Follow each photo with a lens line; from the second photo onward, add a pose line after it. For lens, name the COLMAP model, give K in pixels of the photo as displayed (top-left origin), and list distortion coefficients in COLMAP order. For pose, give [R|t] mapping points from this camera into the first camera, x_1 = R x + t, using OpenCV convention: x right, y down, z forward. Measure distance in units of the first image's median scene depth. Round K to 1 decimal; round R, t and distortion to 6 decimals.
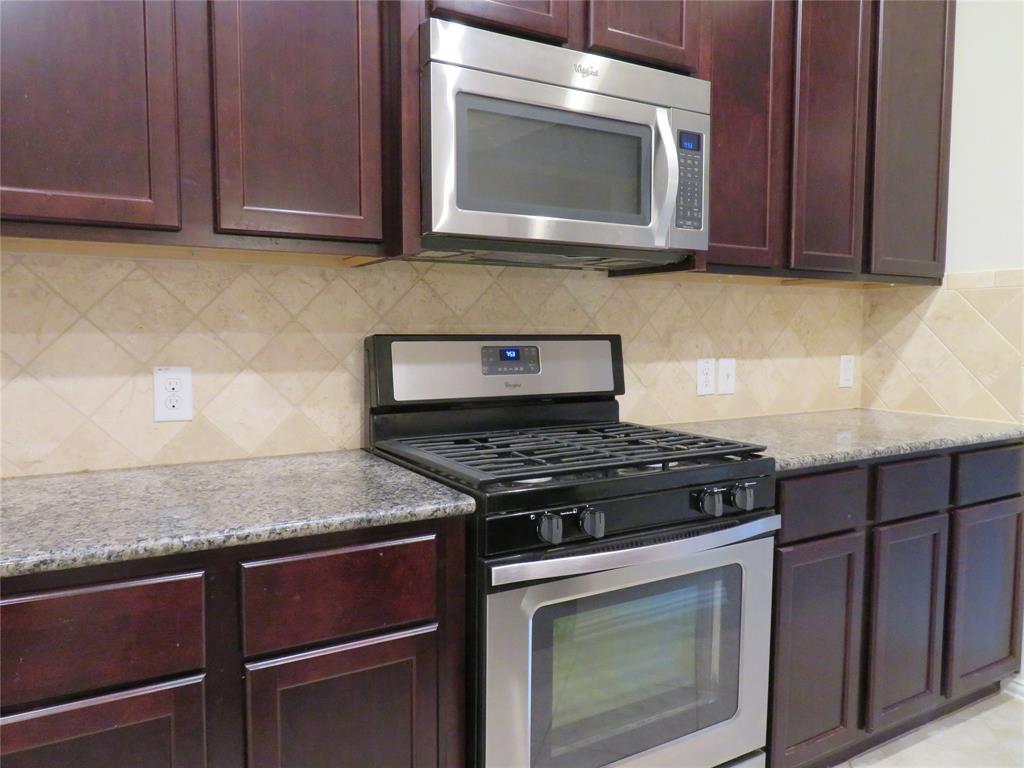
lens RADIAL K [[740.0, 0, 510.7], [0, 740.0, 386.7], [0, 0, 1]] dist [-0.002491, 0.003782]
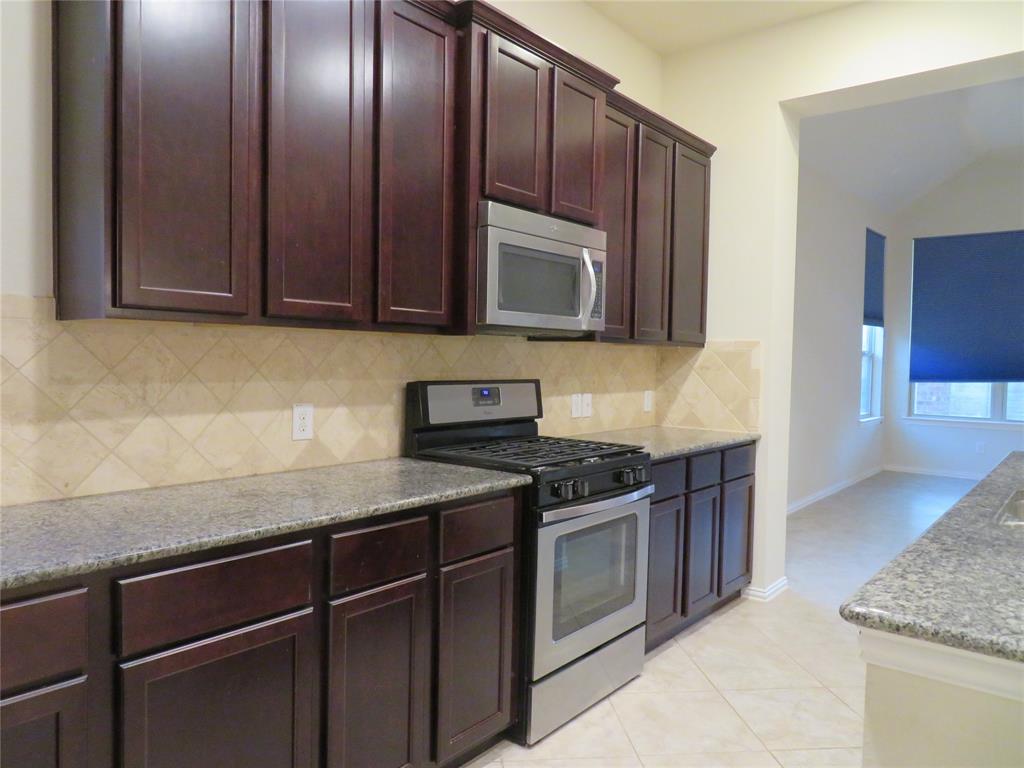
lens RADIAL K [[740.0, 0, 510.7], [0, 740.0, 386.7], [0, 0, 1]] dist [-0.002491, 0.003782]
pose [[0.934771, 0.000627, 0.355249, -0.534531], [0.011658, 0.999406, -0.032439, -0.006525], [-0.355059, 0.034464, 0.934209, -0.491868]]
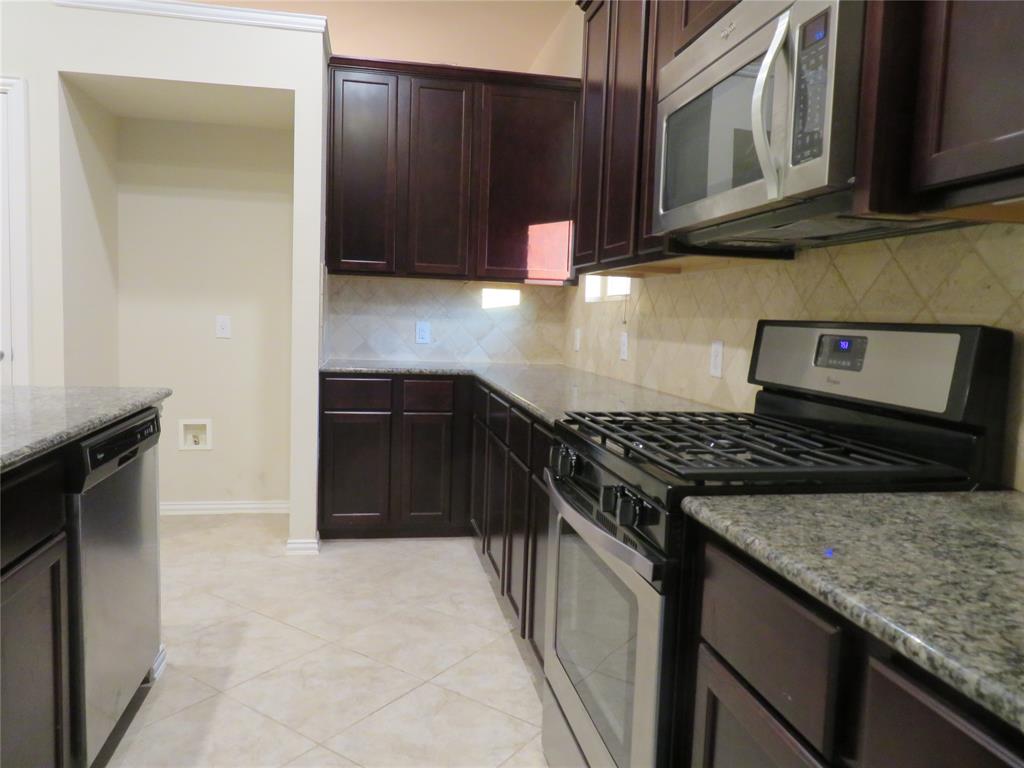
lens RADIAL K [[740.0, 0, 510.7], [0, 740.0, 386.7], [0, 0, 1]] dist [-0.002491, 0.003782]
pose [[-0.336121, 0.077446, -0.938629, 0.981353], [-0.105763, 0.987206, 0.119327, -0.061757], [0.935862, 0.139380, -0.323629, 0.990953]]
